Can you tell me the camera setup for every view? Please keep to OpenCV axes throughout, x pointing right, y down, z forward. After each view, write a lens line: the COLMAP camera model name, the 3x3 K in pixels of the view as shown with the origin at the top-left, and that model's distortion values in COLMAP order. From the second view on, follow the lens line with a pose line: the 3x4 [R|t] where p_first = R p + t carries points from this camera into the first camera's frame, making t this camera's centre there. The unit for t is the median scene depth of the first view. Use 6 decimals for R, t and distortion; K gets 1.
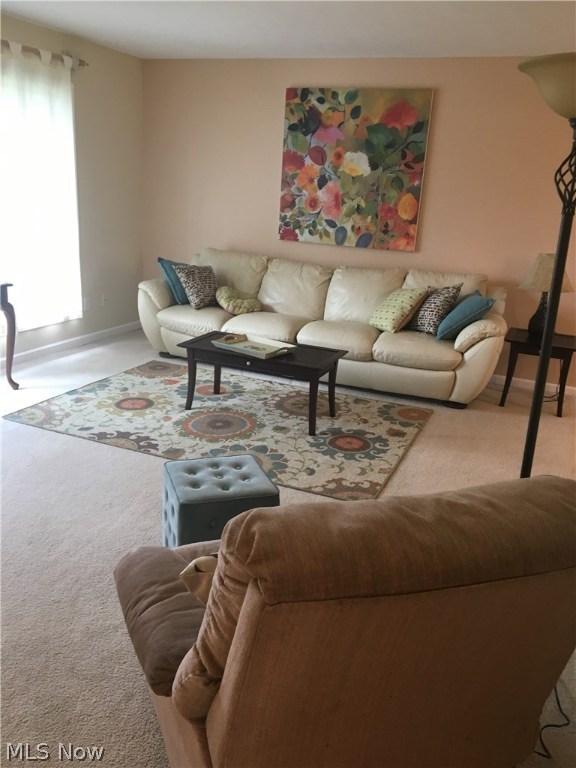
lens RADIAL K [[638.1, 0, 289.2], [0, 638.1, 386.4], [0, 0, 1]] dist [0.064027, -0.079672]
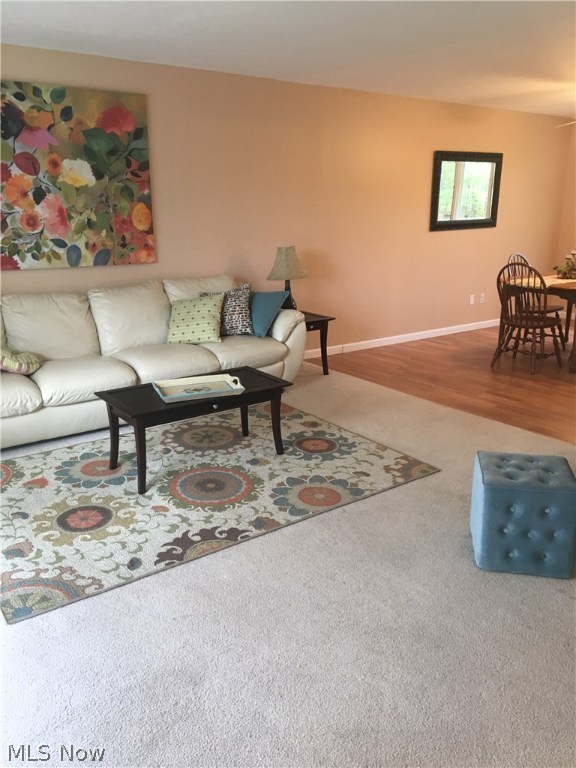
lens RADIAL K [[638.1, 0, 288.1], [0, 638.1, 384.5], [0, 0, 1]] dist [0.064027, -0.079672]
pose [[0.517903, -0.294156, 0.803273, -0.570568], [0.285595, 0.944598, 0.161774, -0.143624], [-0.806357, 0.145628, 0.573220, 0.330500]]
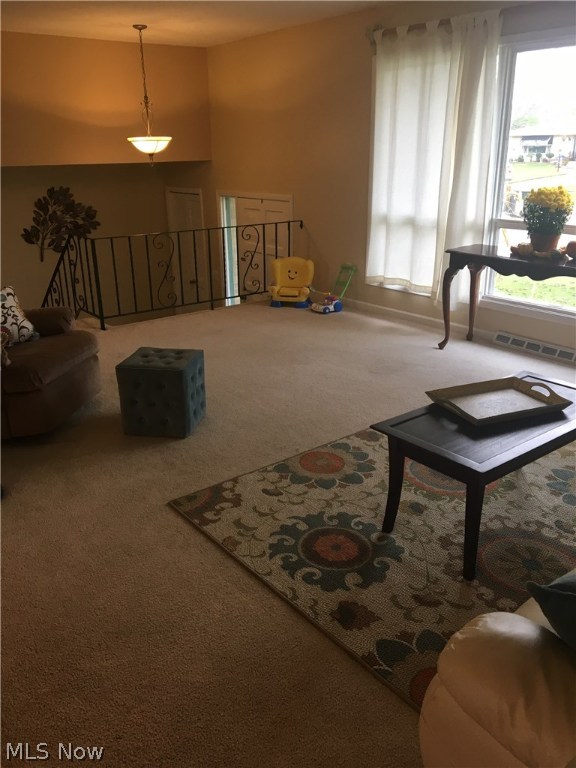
lens RADIAL K [[638.1, 0, 286.9], [0, 638.1, 384.2], [0, 0, 1]] dist [0.064027, -0.079672]
pose [[-0.490555, 0.250707, -0.834567, 0.472116], [-0.267674, 0.868065, 0.418108, -0.237082], [0.829281, 0.428497, -0.358725, 0.868130]]
